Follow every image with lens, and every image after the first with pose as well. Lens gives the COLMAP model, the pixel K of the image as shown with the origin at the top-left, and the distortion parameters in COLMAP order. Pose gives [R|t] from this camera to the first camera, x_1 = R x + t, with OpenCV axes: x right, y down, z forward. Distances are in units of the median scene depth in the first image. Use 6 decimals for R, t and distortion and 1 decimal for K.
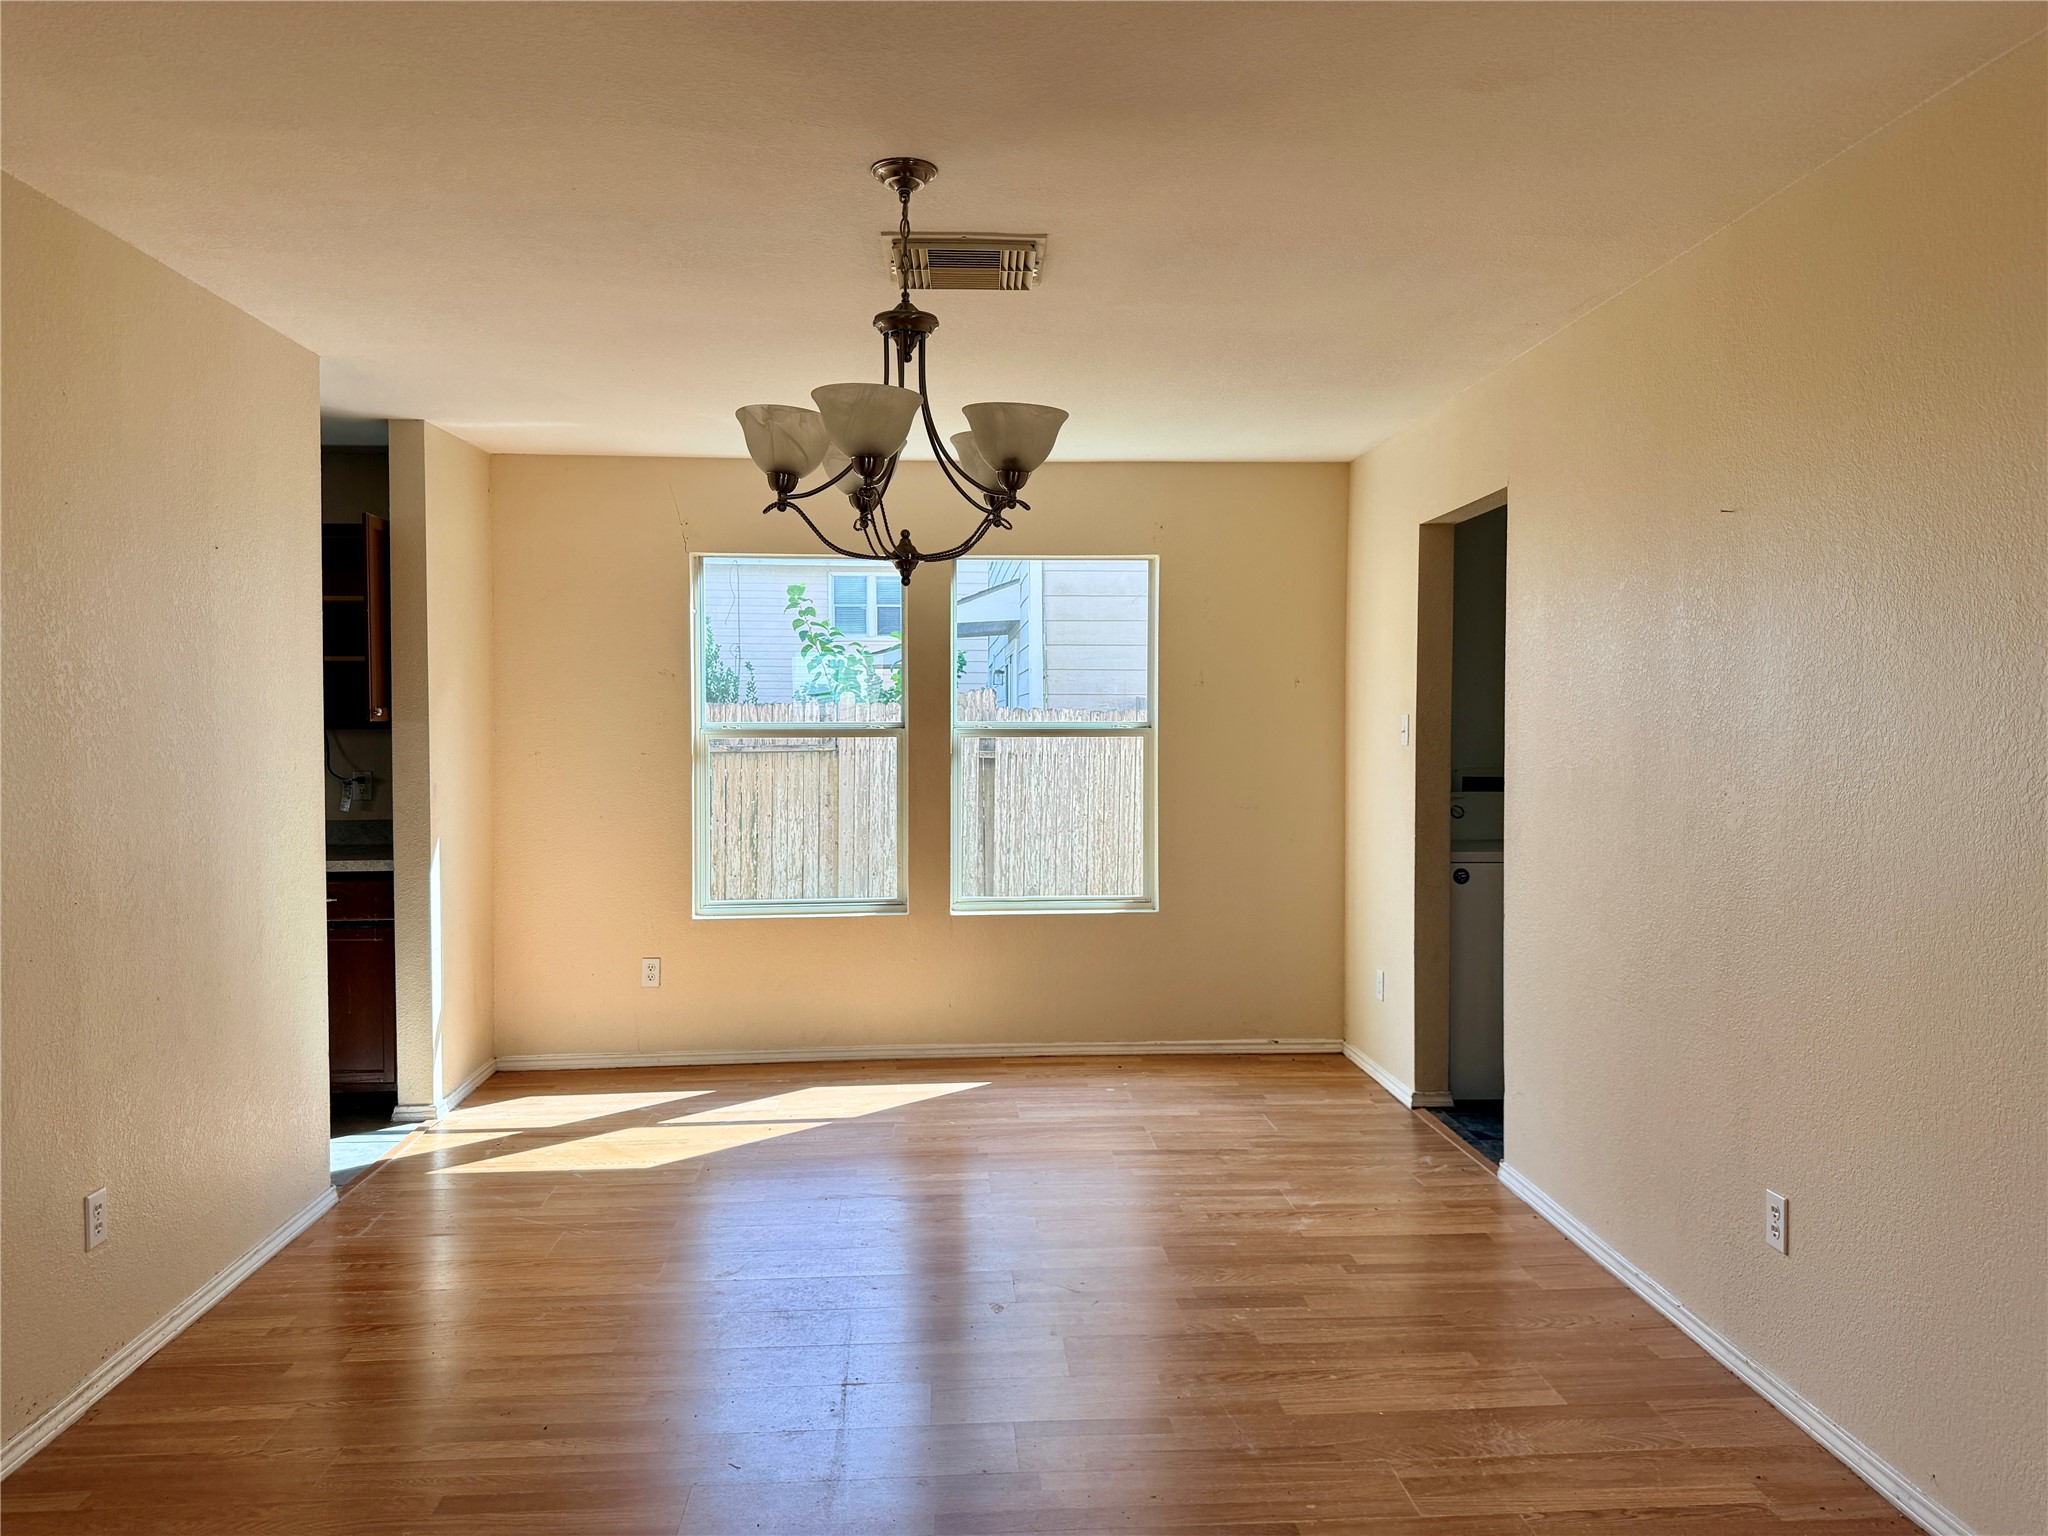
lens RADIAL K [[1393.8, 0, 1024.0], [0, 1393.8, 768.0], [0, 0, 1]] dist [0.028217, -0.004561]
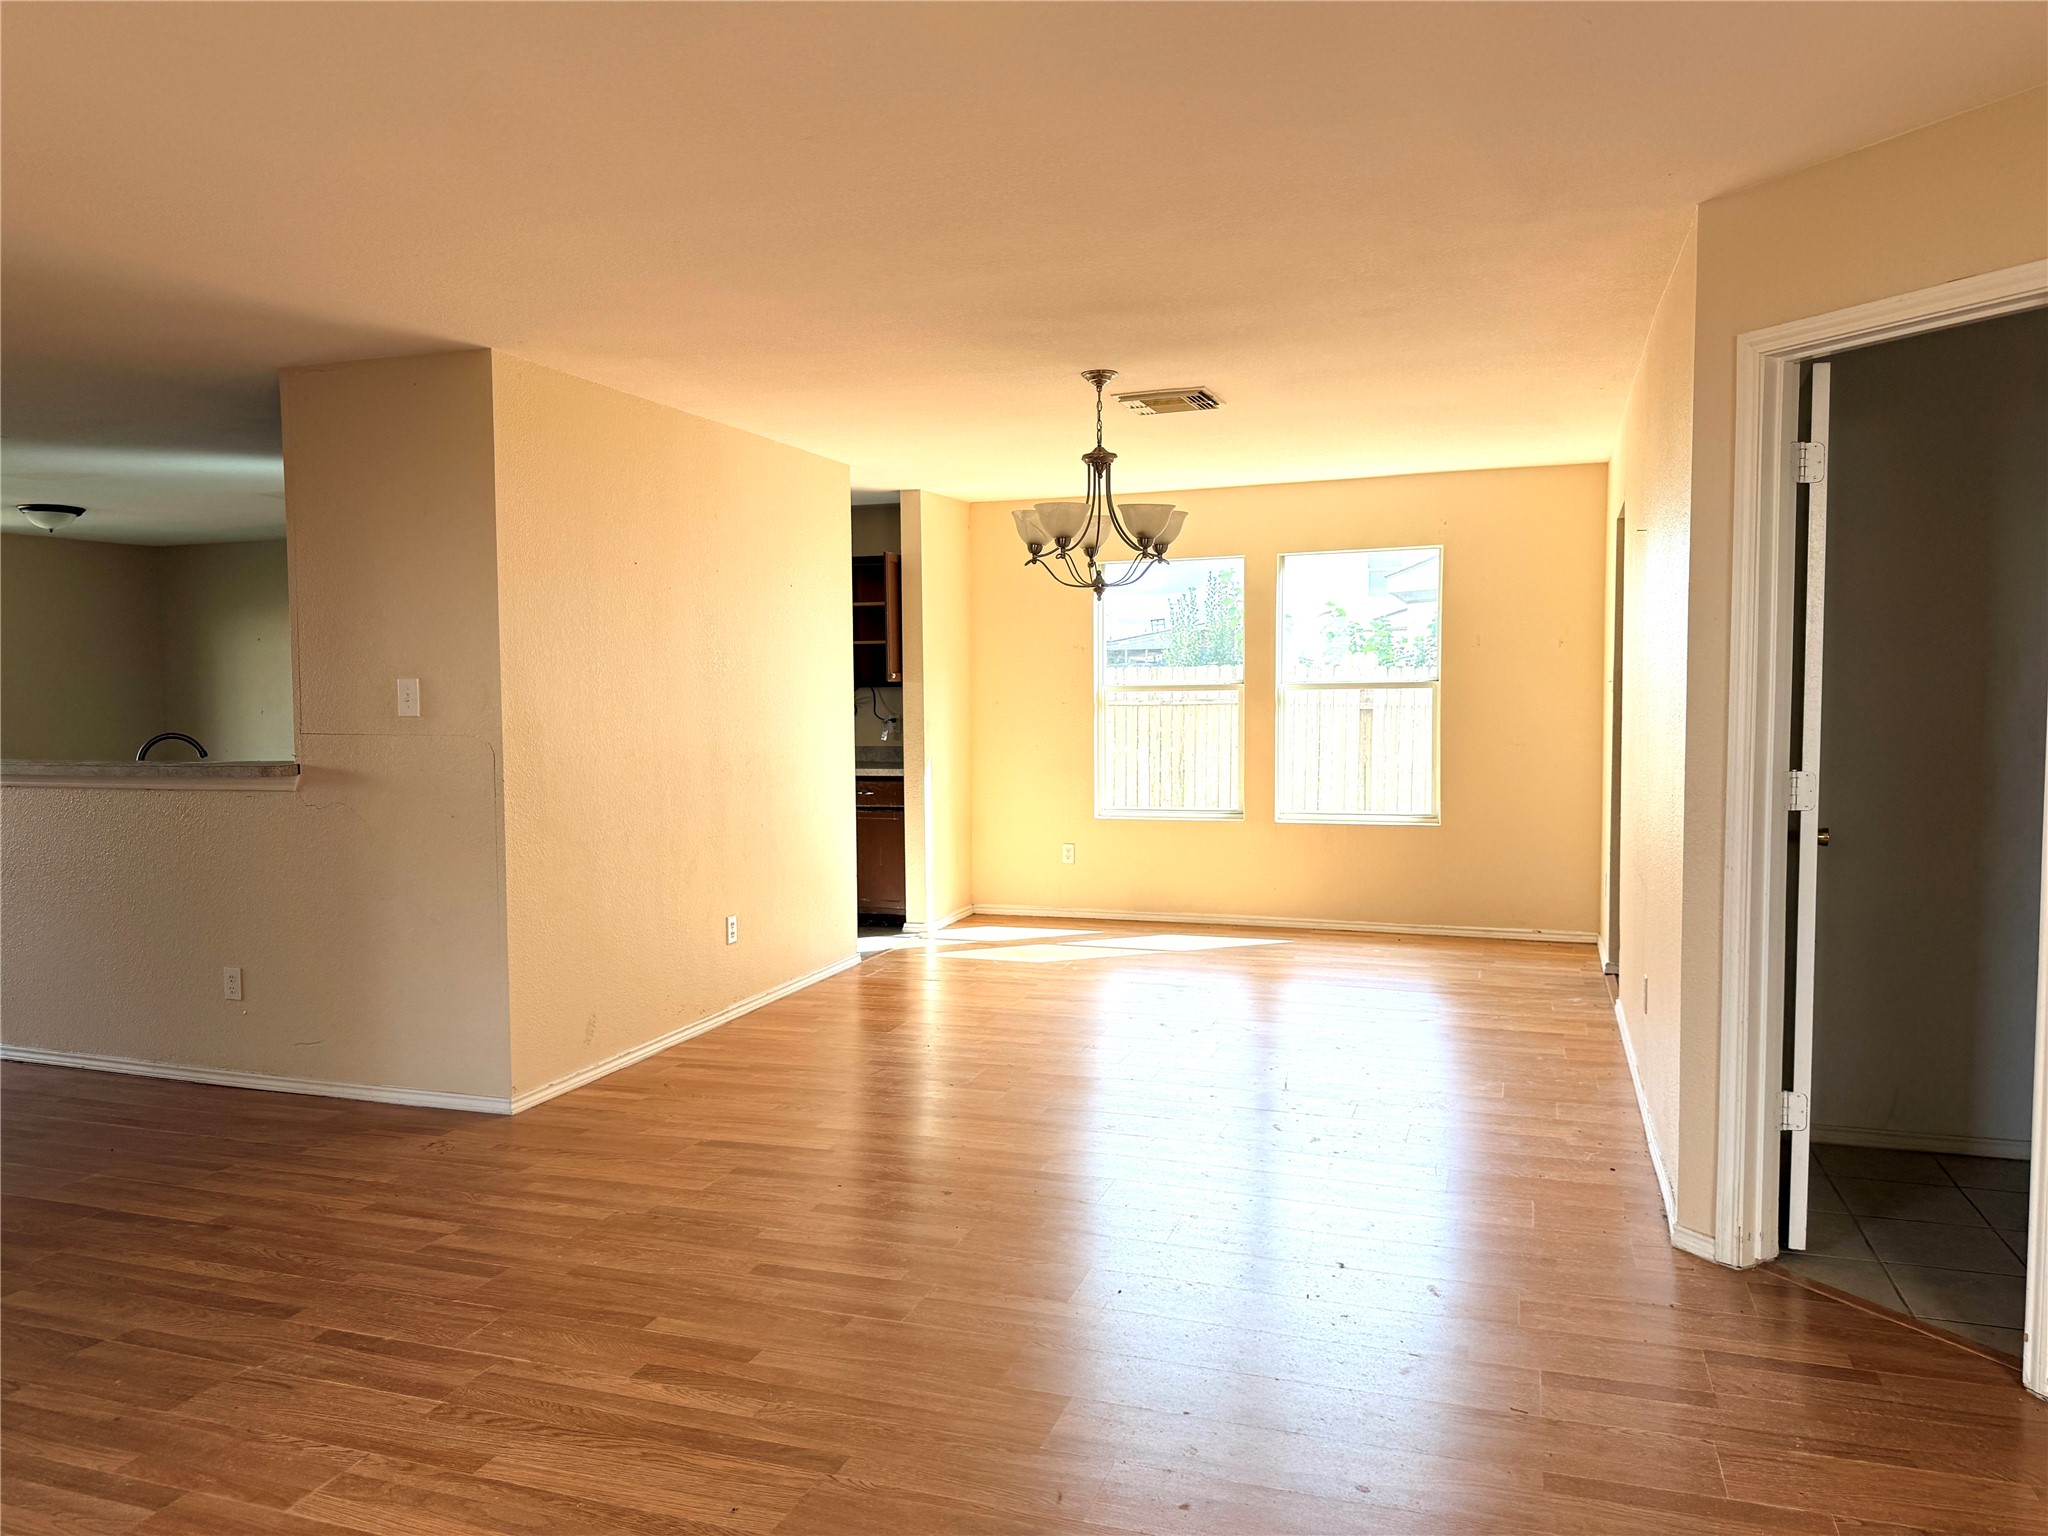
lens RADIAL K [[1393.8, 0, 1024.0], [0, 1393.8, 768.0], [0, 0, 1]] dist [0.028217, -0.004561]
pose [[0.919203, 0.015601, -0.393475, 0.291597], [-0.005090, 0.999602, 0.027742, 0.020310], [0.393751, -0.023498, 0.918917, -0.386949]]
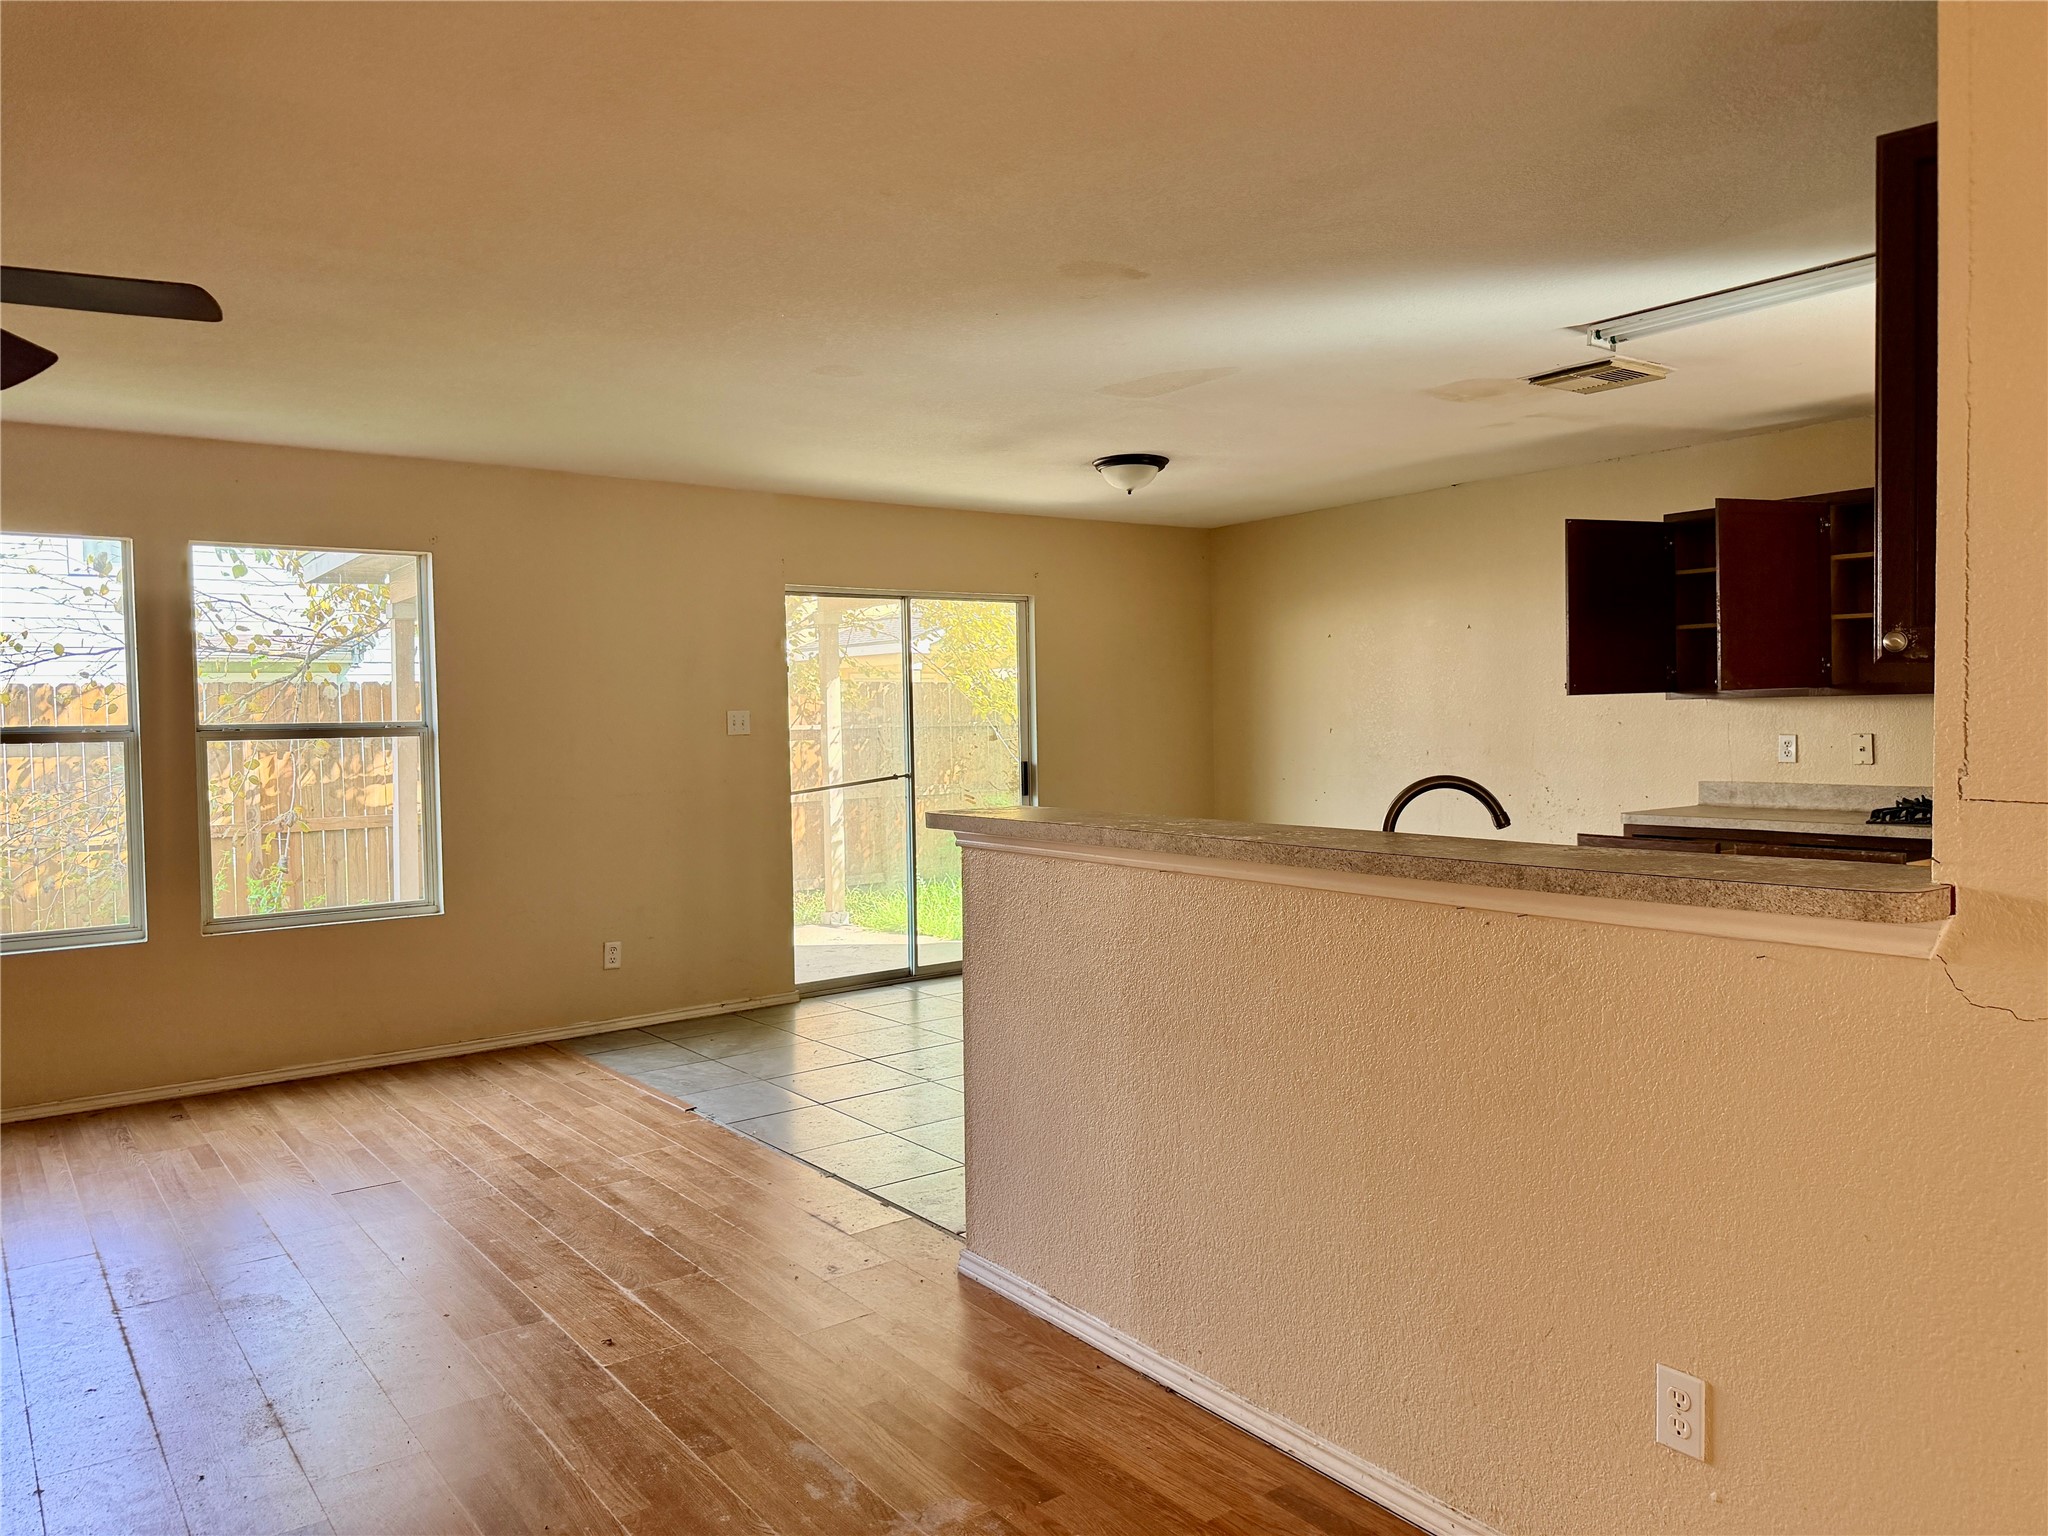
lens RADIAL K [[1393.8, 0, 1024.0], [0, 1393.8, 768.0], [0, 0, 1]] dist [0.028217, -0.004561]
pose [[0.546939, 0.026439, -0.836755, 0.134632], [-0.027503, 0.999529, 0.013605, 0.020441], [0.836721, 0.015573, 0.547408, -0.314086]]
